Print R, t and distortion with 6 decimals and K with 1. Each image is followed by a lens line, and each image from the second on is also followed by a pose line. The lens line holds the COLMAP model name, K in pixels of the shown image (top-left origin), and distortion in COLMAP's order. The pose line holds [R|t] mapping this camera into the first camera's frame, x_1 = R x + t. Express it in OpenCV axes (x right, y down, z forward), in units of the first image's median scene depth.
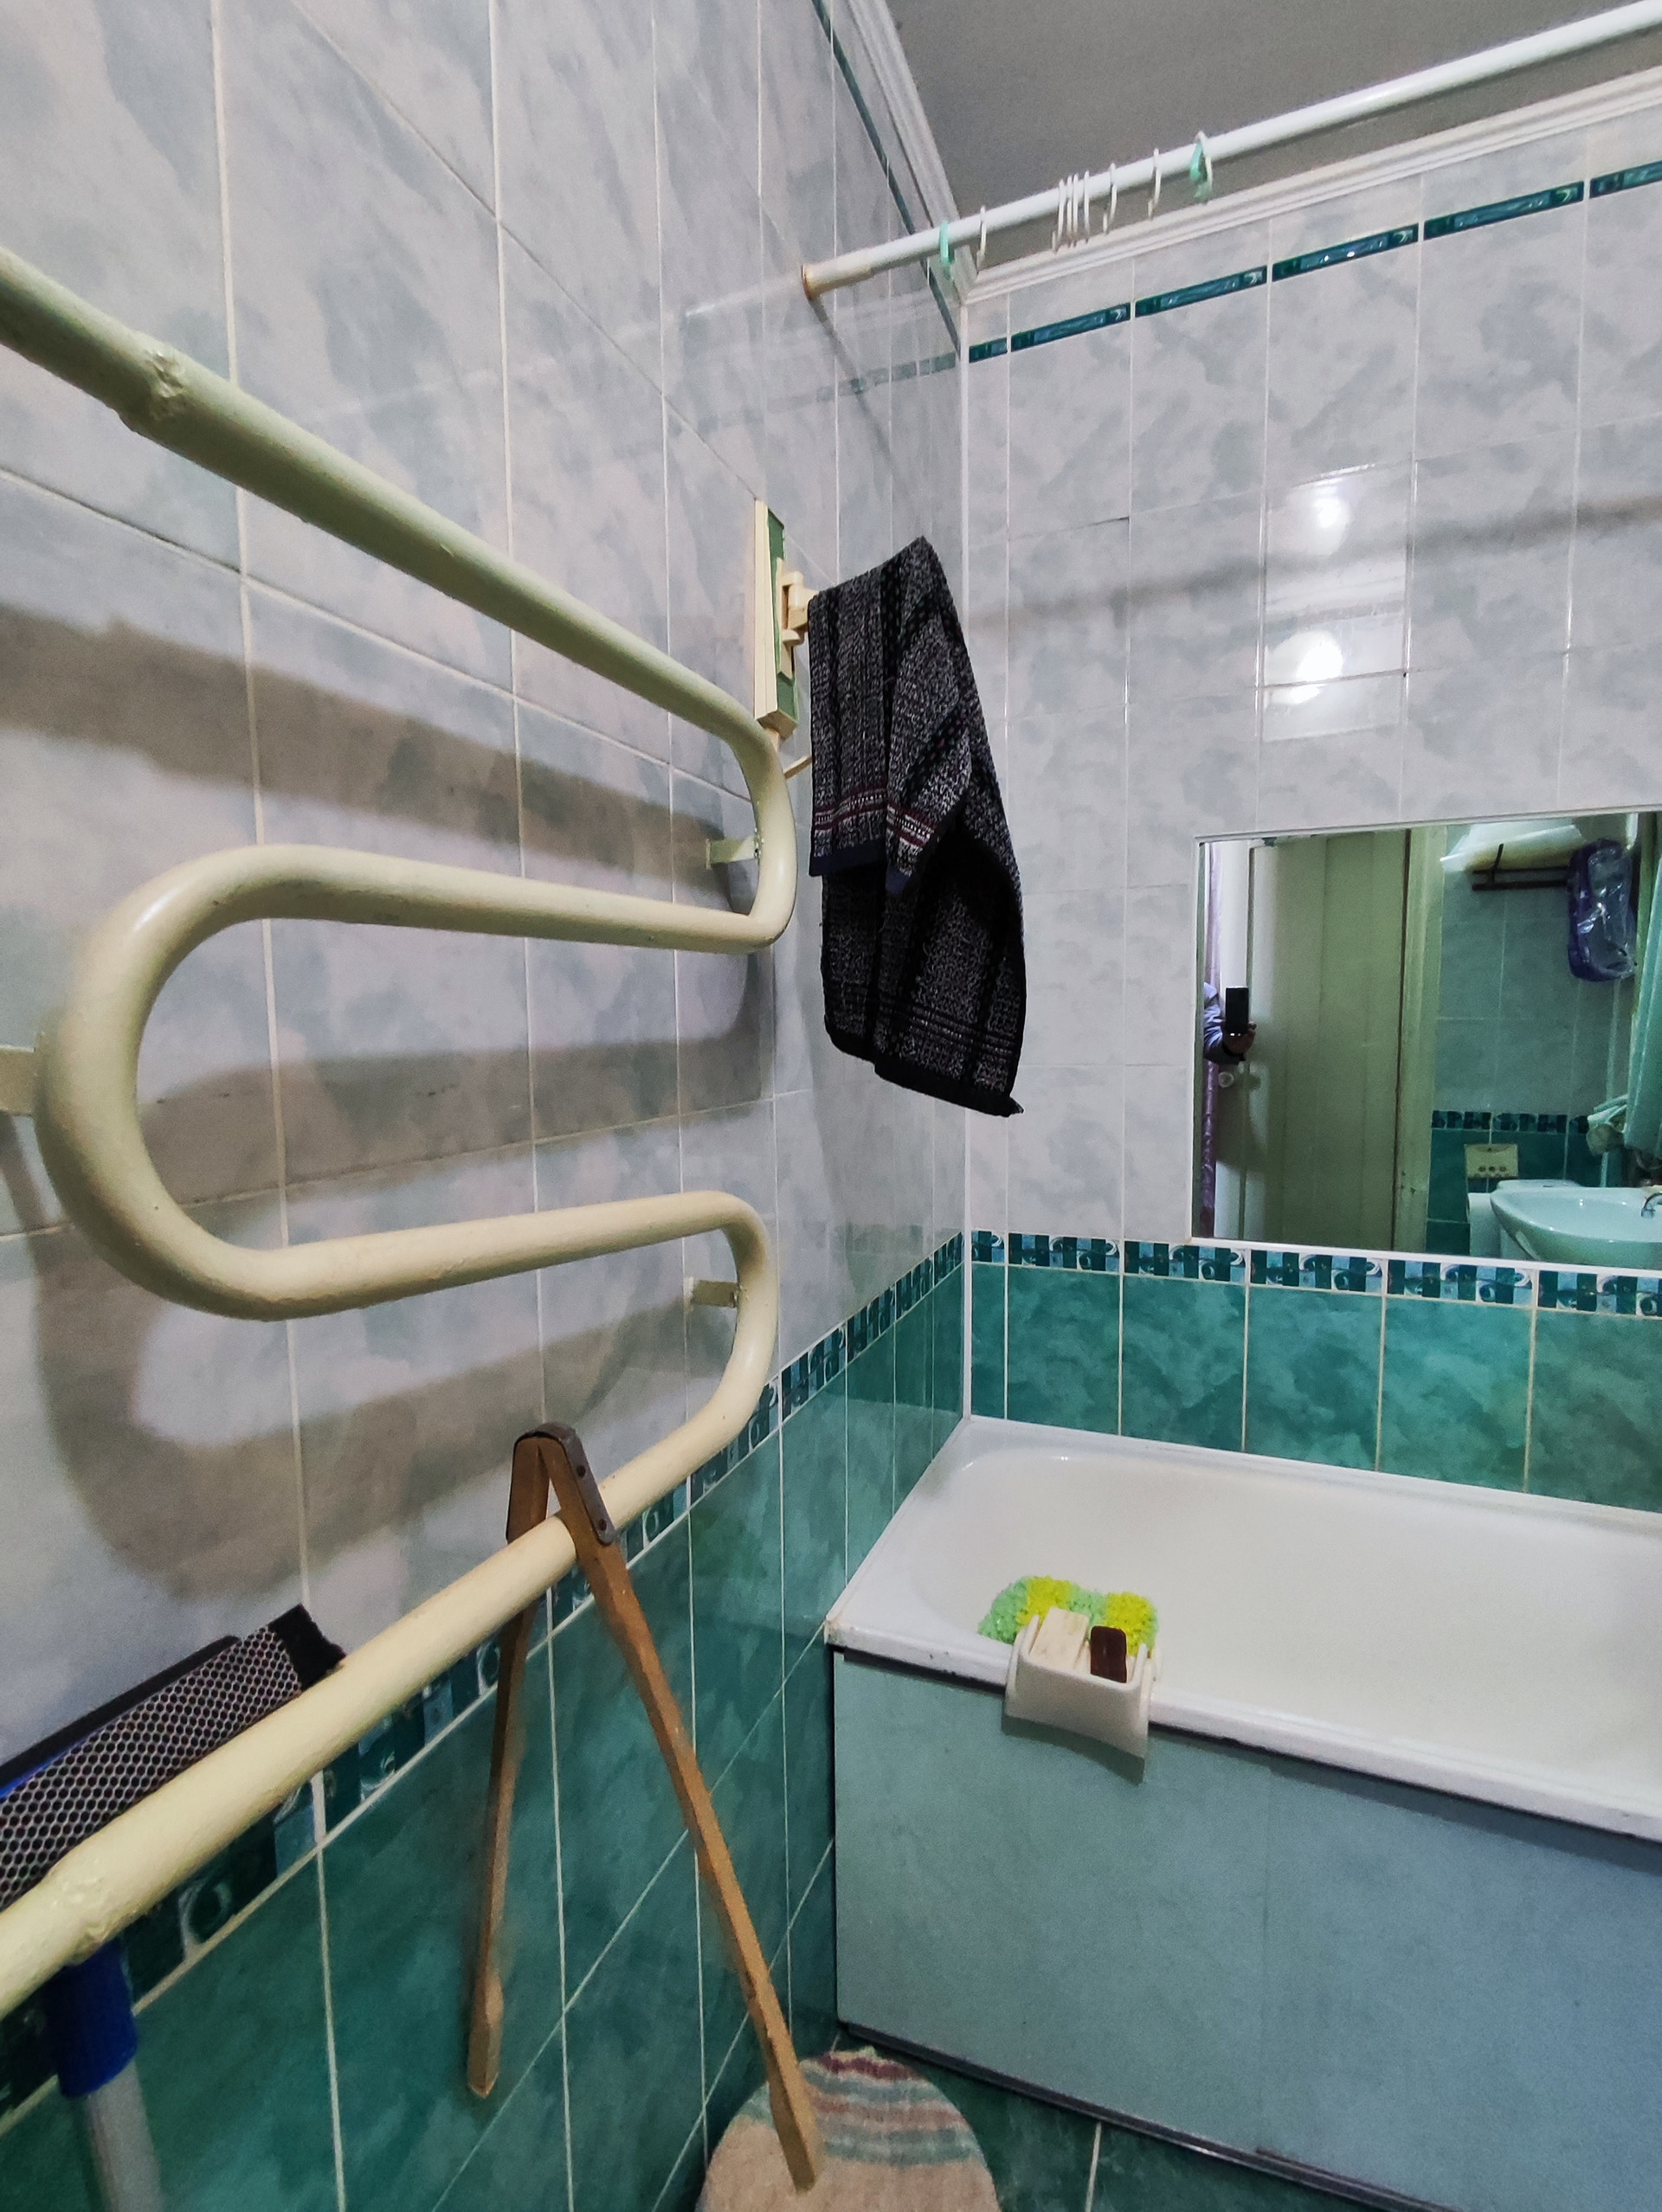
lens RADIAL K [[1017.1, 0, 824.7], [0, 1017.1, 1103.3], [0, 0, 1]] dist [-0.003283, -0.001134]
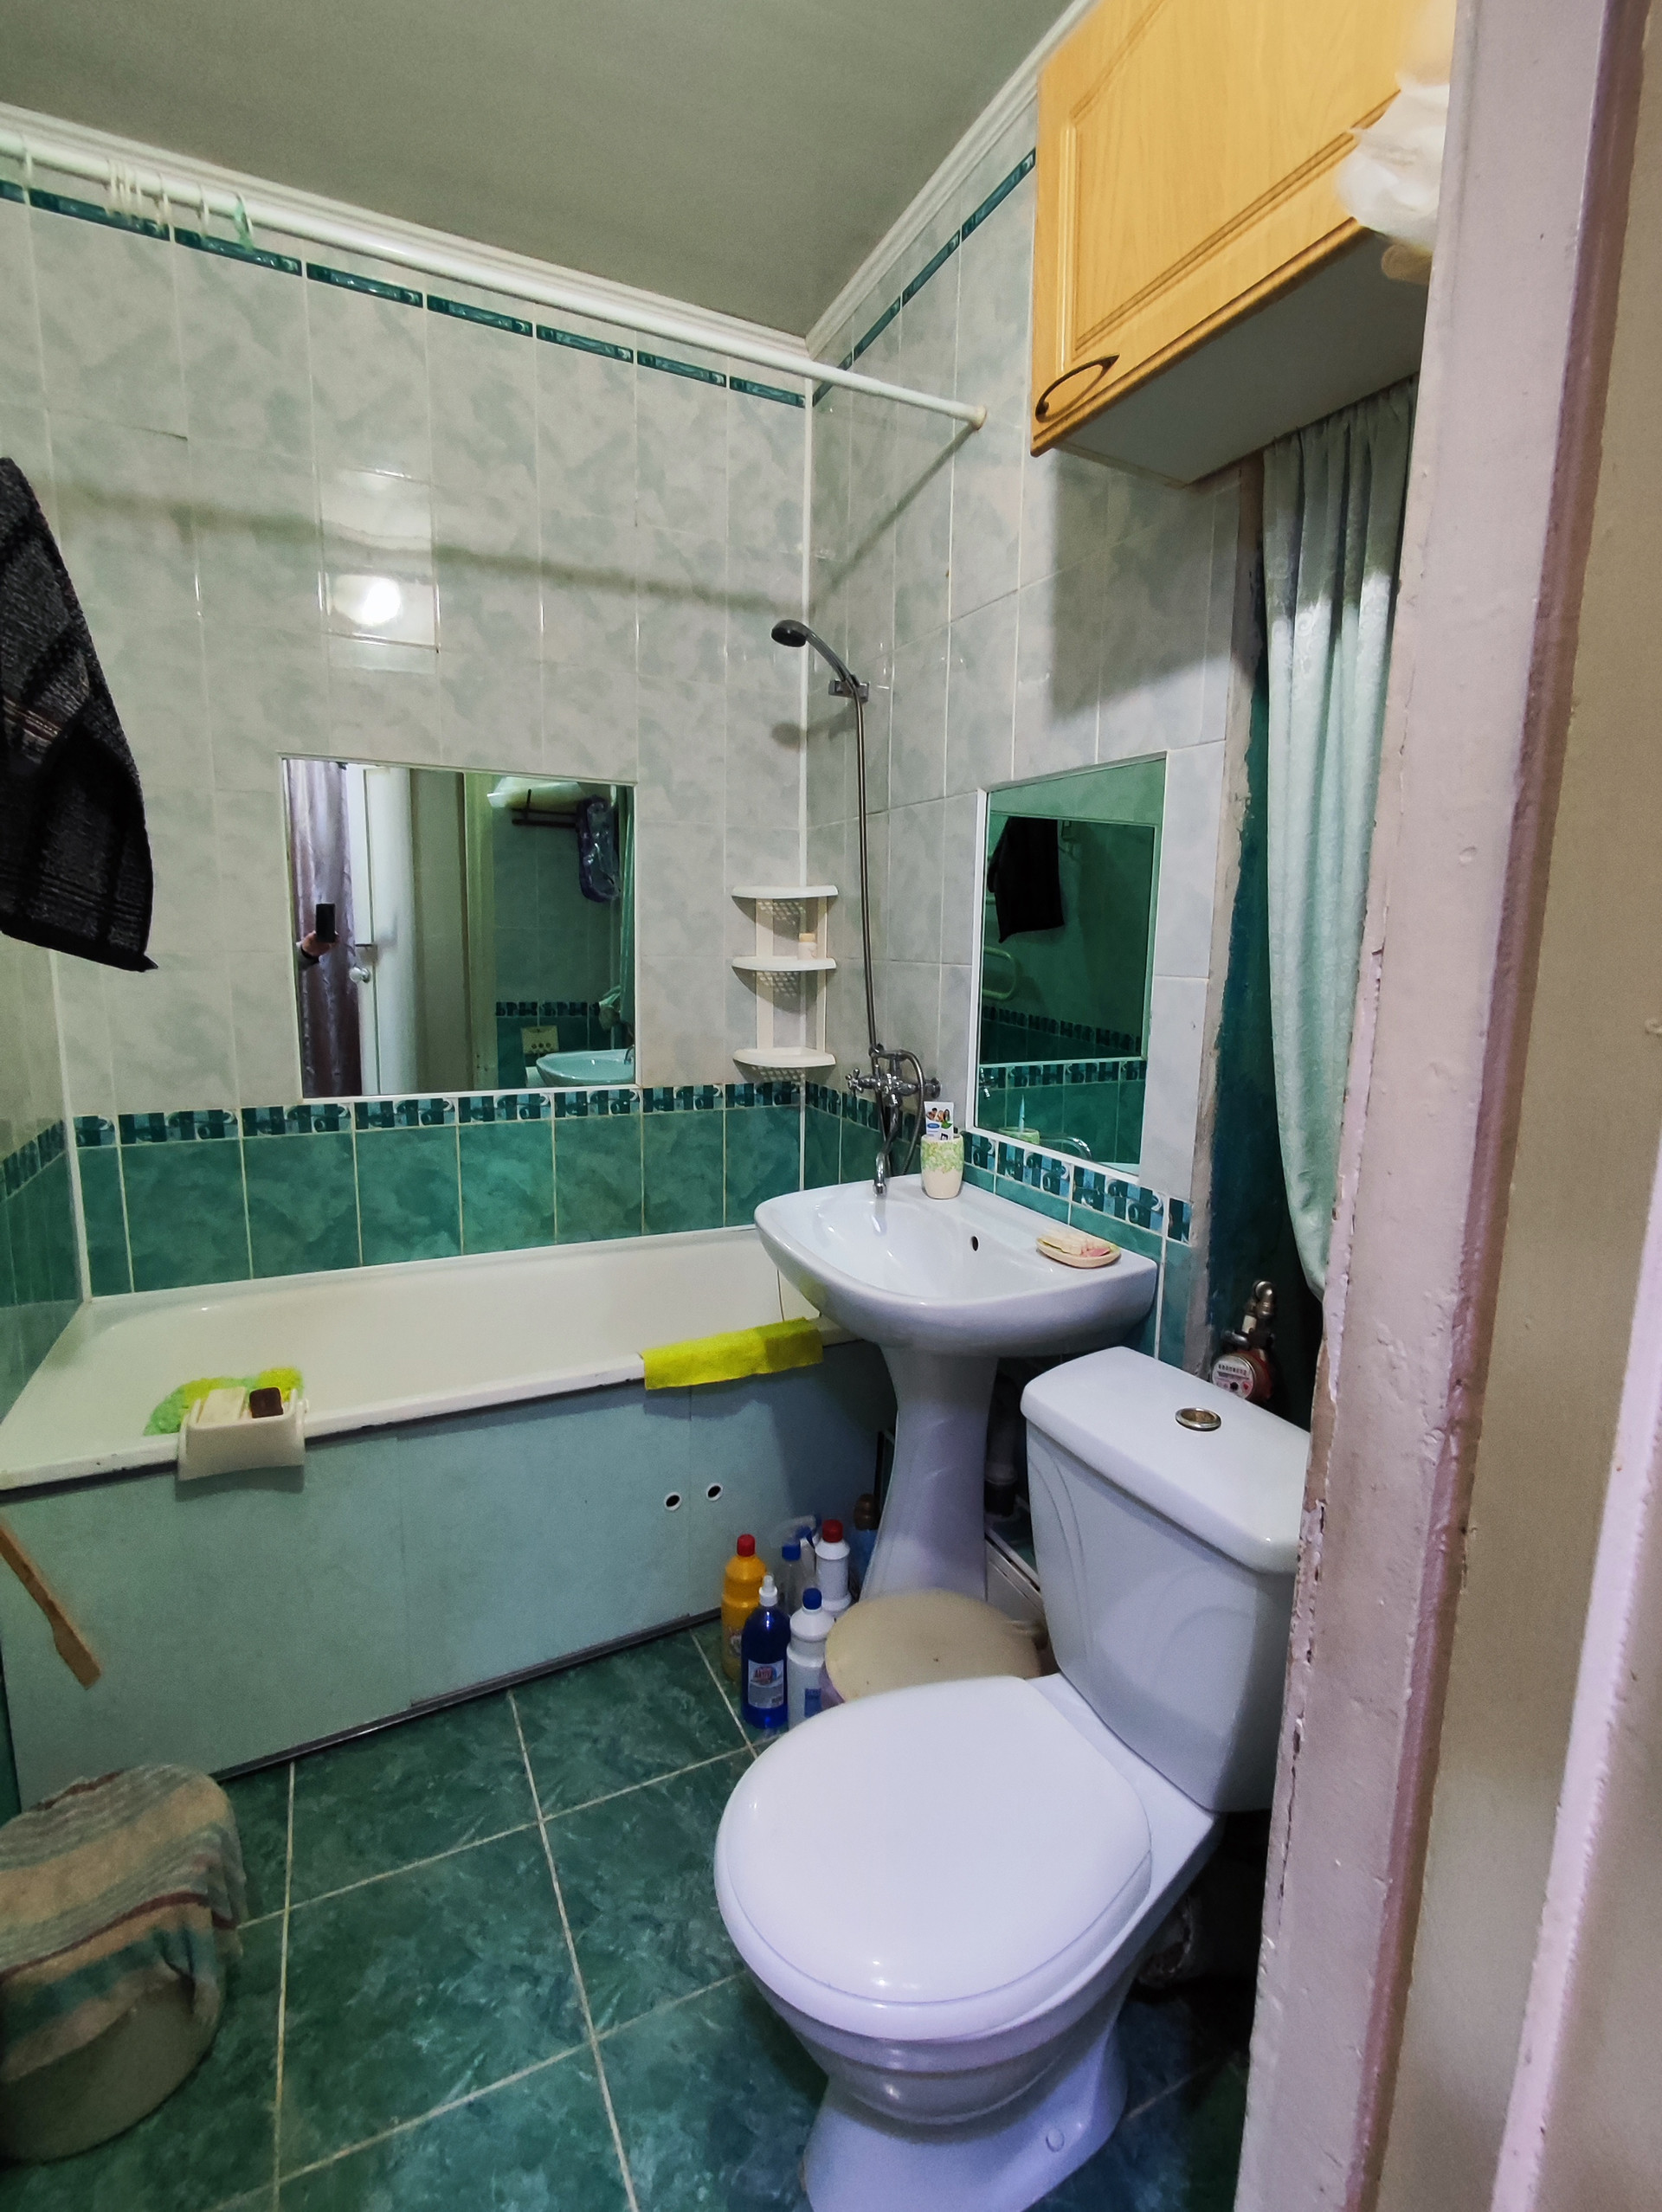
lens RADIAL K [[1017.1, 0, 821.5], [0, 1017.1, 1099.9], [0, 0, 1]] dist [-0.003283, -0.001134]
pose [[0.673036, -0.095235, 0.733452, -0.105387], [0.038588, 0.994846, 0.093767, 0.047931], [-0.738602, -0.034806, 0.673243, -0.253141]]
